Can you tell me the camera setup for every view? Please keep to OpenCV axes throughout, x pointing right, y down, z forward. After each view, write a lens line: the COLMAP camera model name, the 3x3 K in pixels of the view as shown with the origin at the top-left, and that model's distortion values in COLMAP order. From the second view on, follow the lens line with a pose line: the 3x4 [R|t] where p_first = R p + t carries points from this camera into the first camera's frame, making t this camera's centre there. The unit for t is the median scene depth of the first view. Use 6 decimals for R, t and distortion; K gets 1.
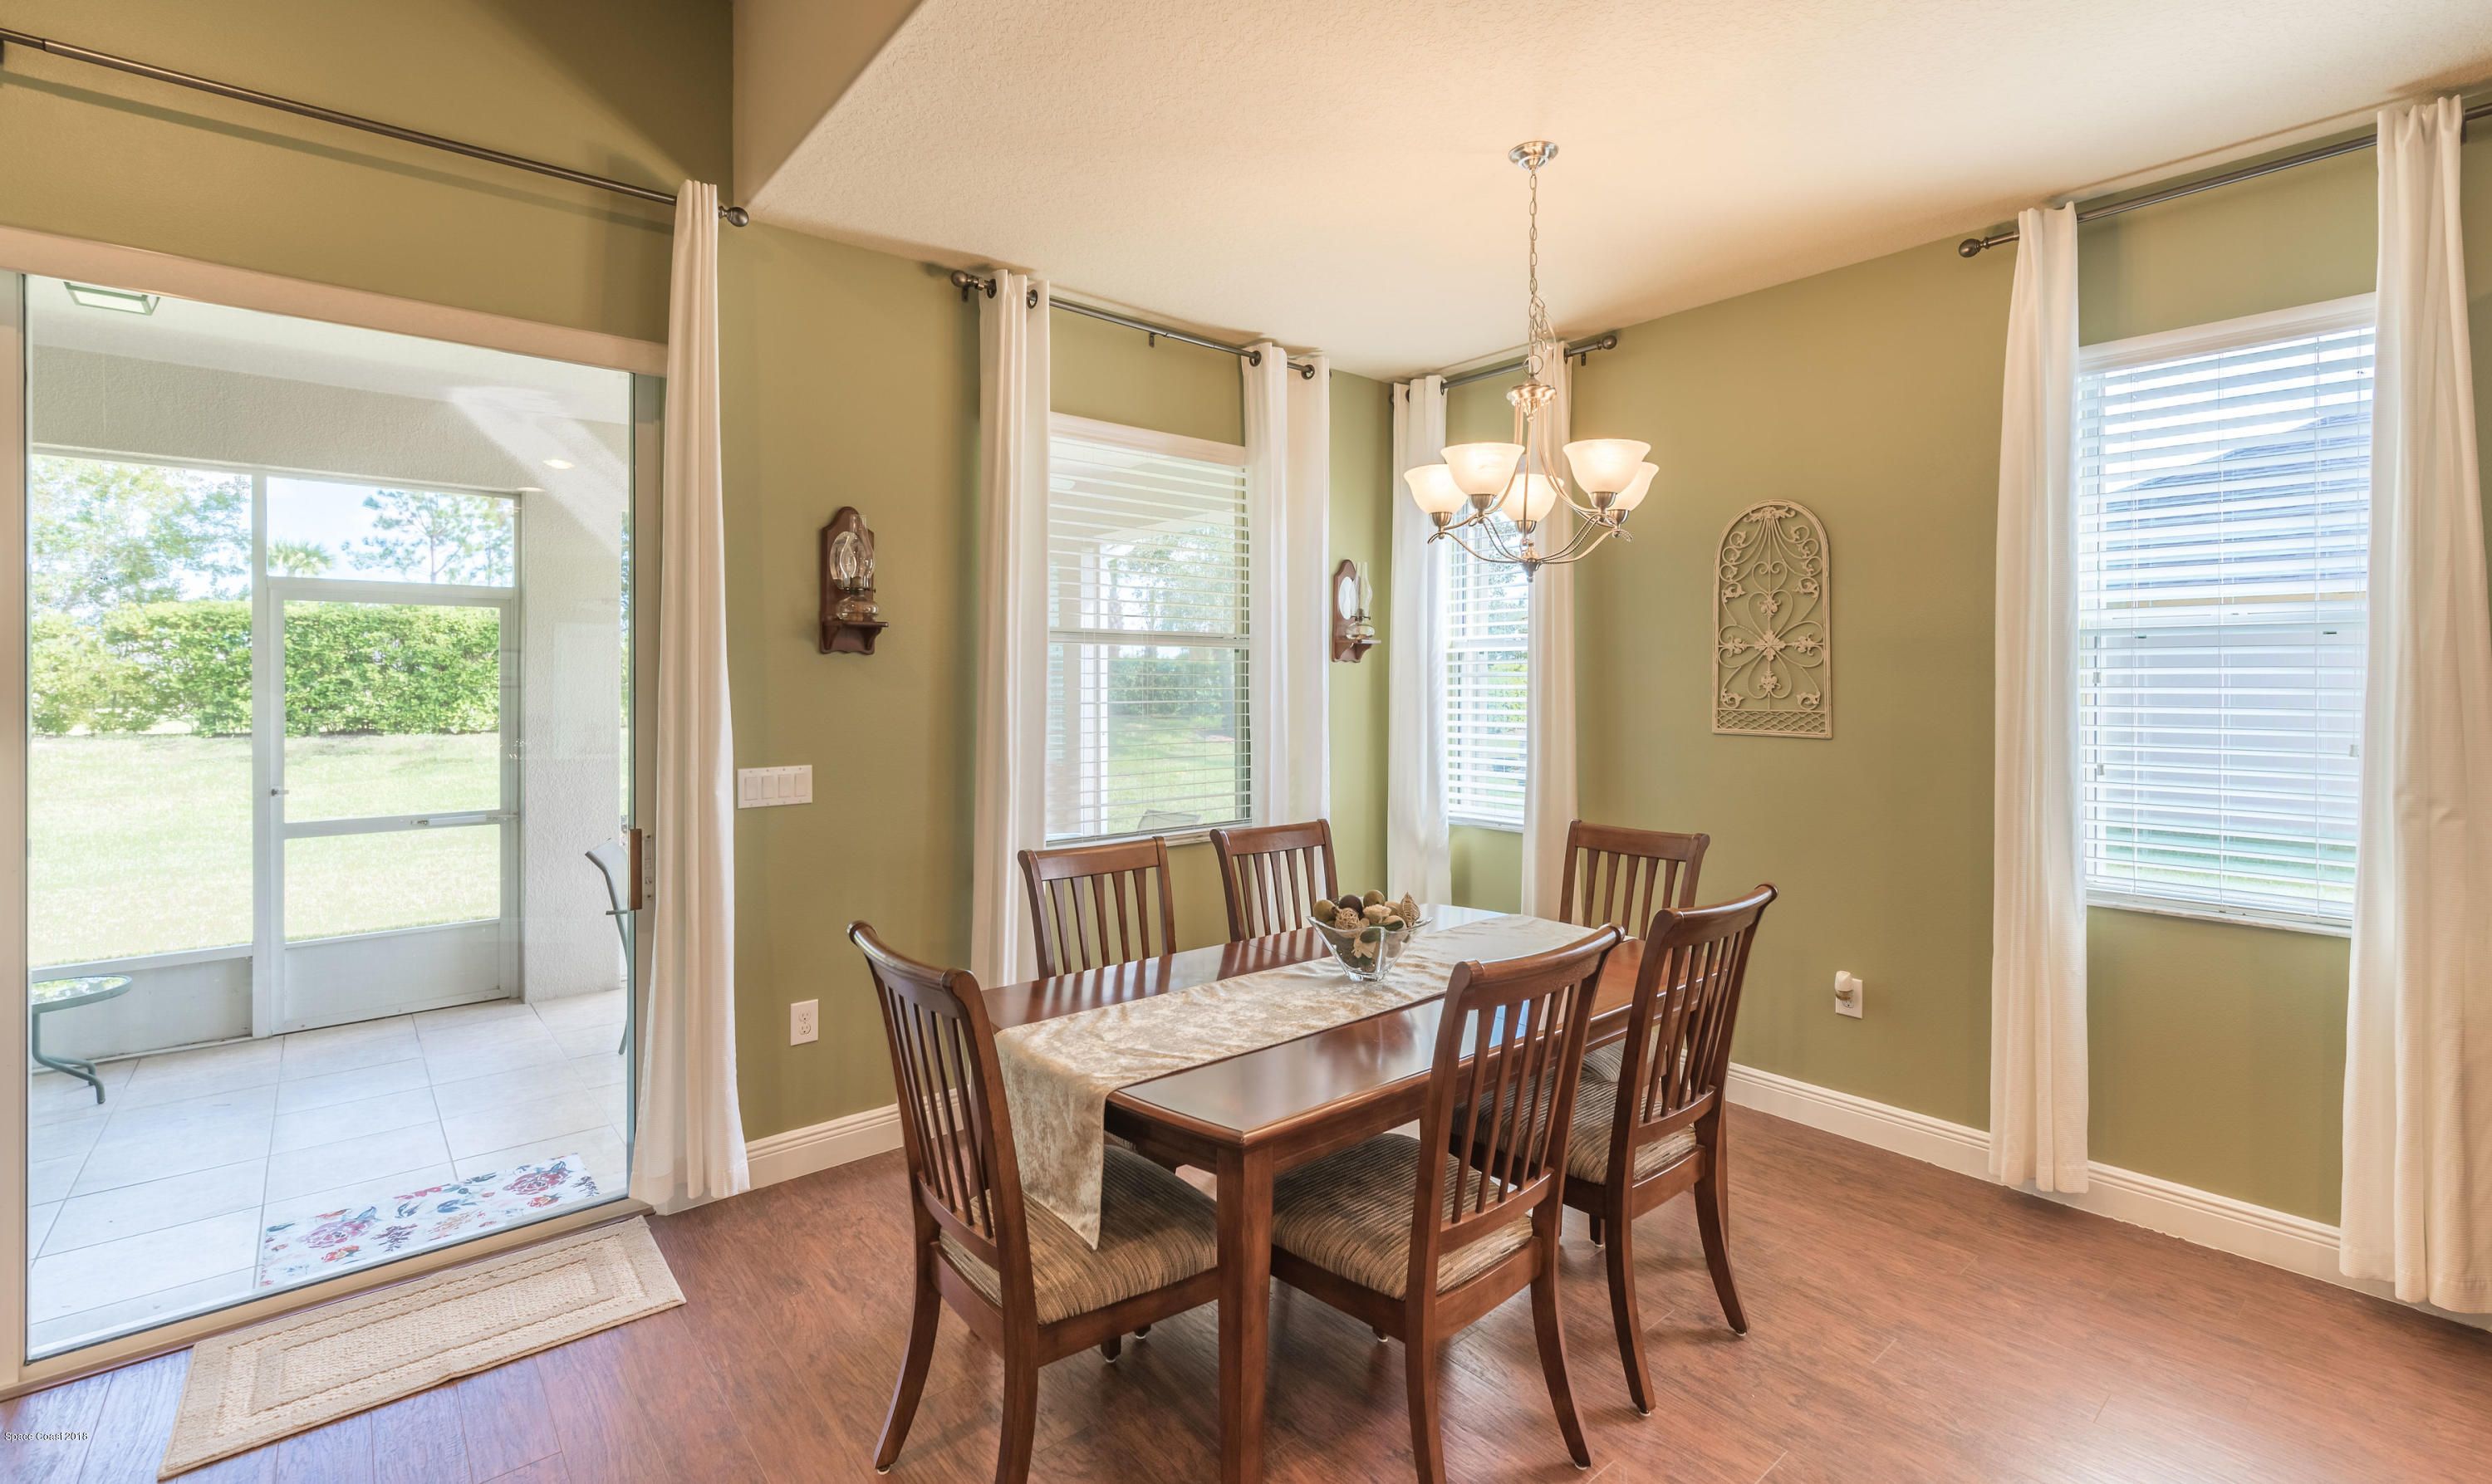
lens RADIAL K [[1097.9, 0, 1267.8], [0, 1097.9, 672.7], [0, 0, 1]] dist [0.002819, -0.001406]
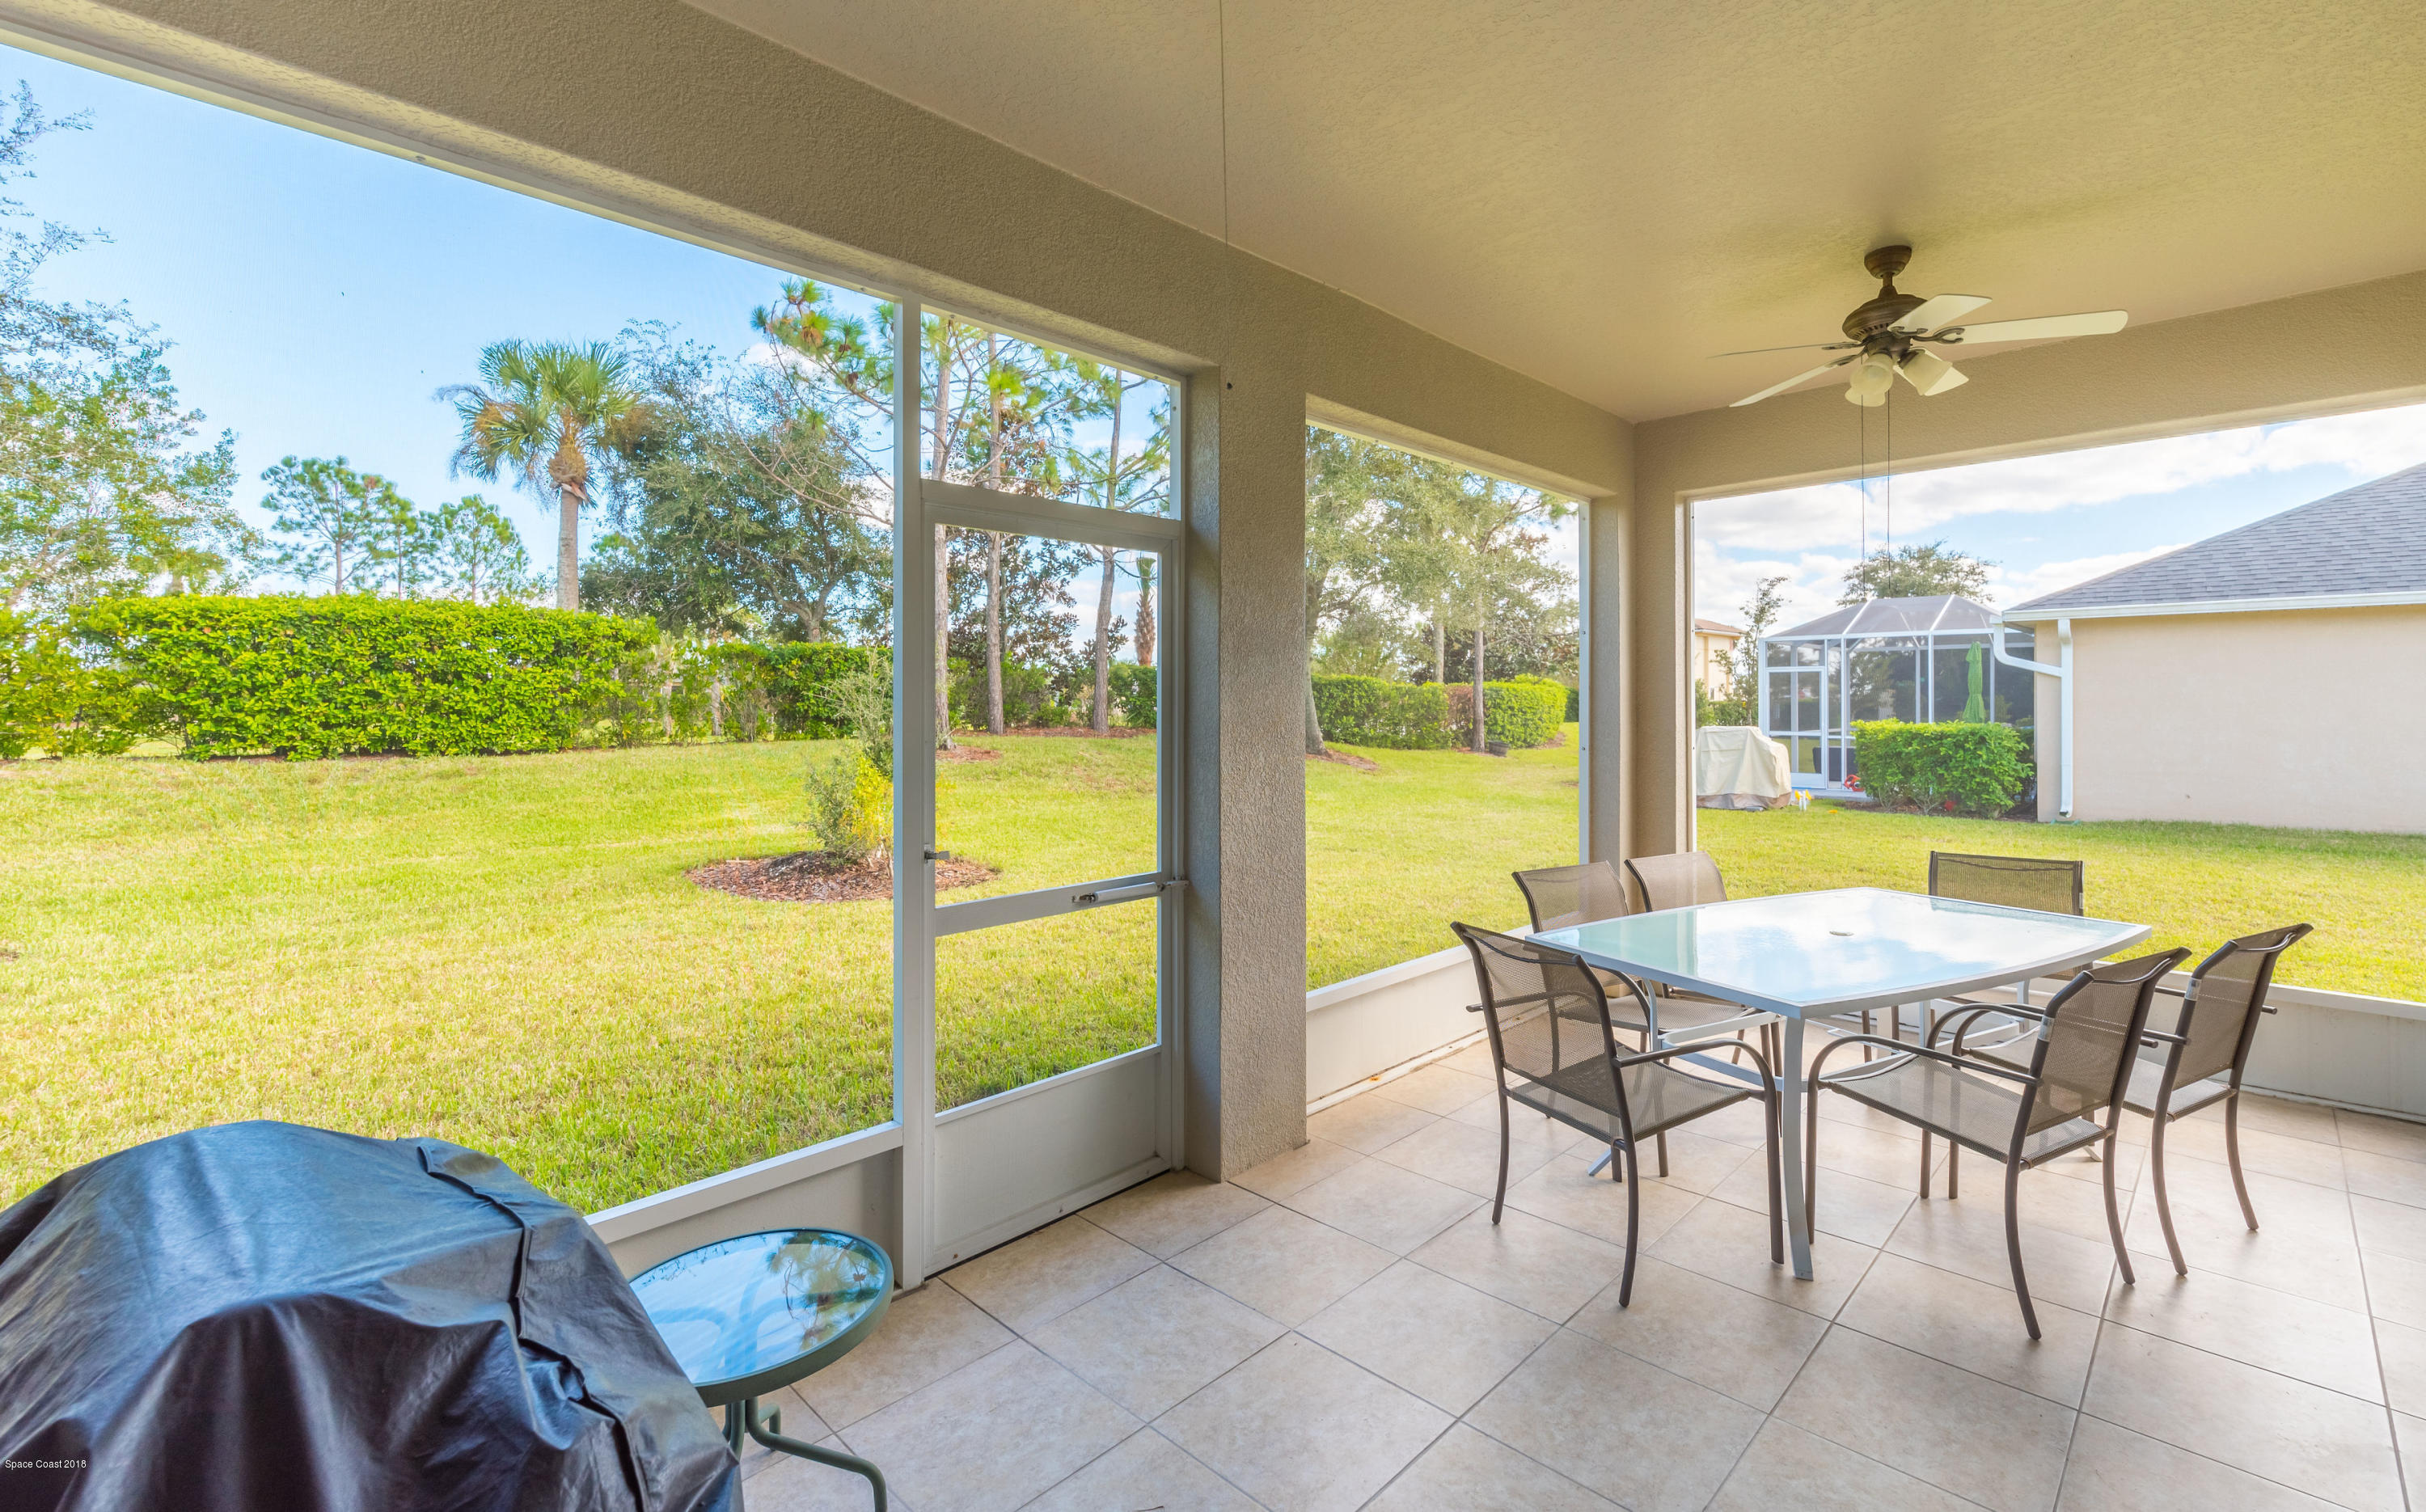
lens RADIAL K [[1061.1, 0, 1281.7], [0, 1061.1, 697.1], [0, 0, 1]] dist [0.000031, 0.000150]
pose [[0.995124, -0.000394, 0.098635, -0.239539], [-0.000217, 0.999981, 0.006188, 0.006197], [-0.098635, -0.006180, 0.995104, 0.131291]]
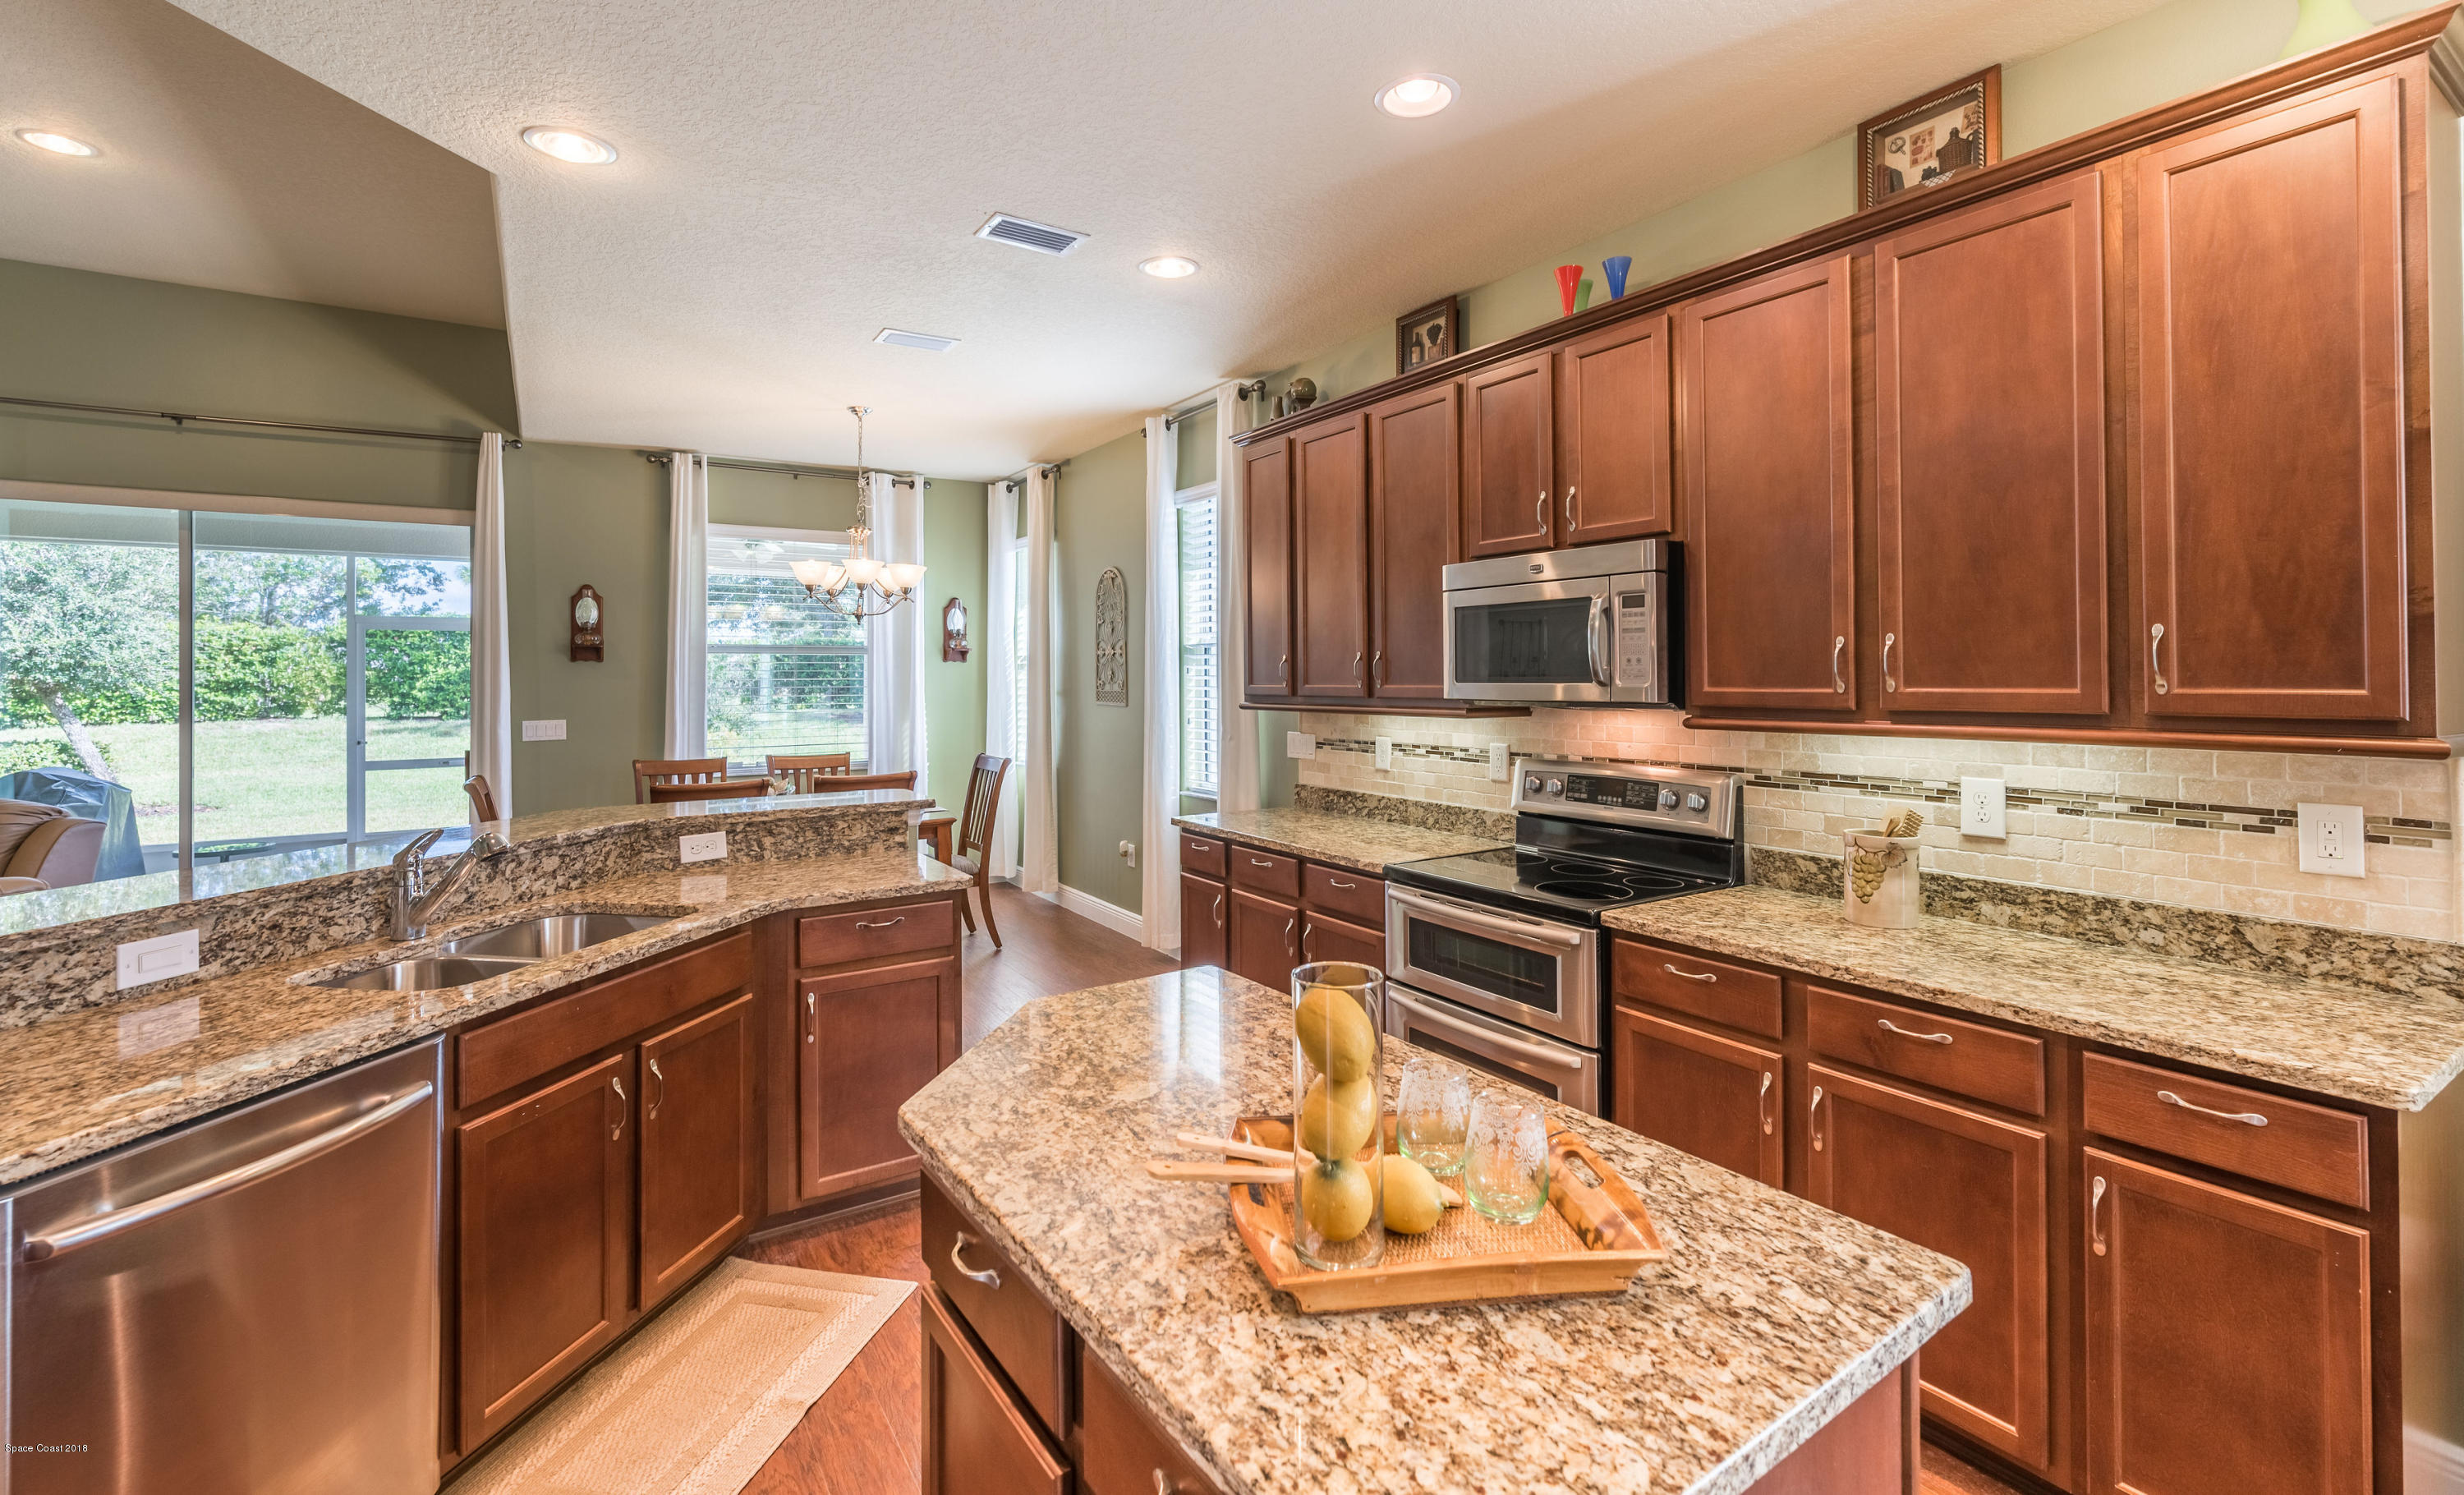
lens RADIAL K [[1102.2, 0, 1264.4], [0, 1102.2, 660.8], [0, 0, 1]] dist [0.002747, 0.001485]
pose [[0.991022, -0.007841, -0.133469, 0.249869], [0.007659, 0.999969, -0.001875, -0.001483], [0.133480, 0.000835, 0.991051, -0.178074]]
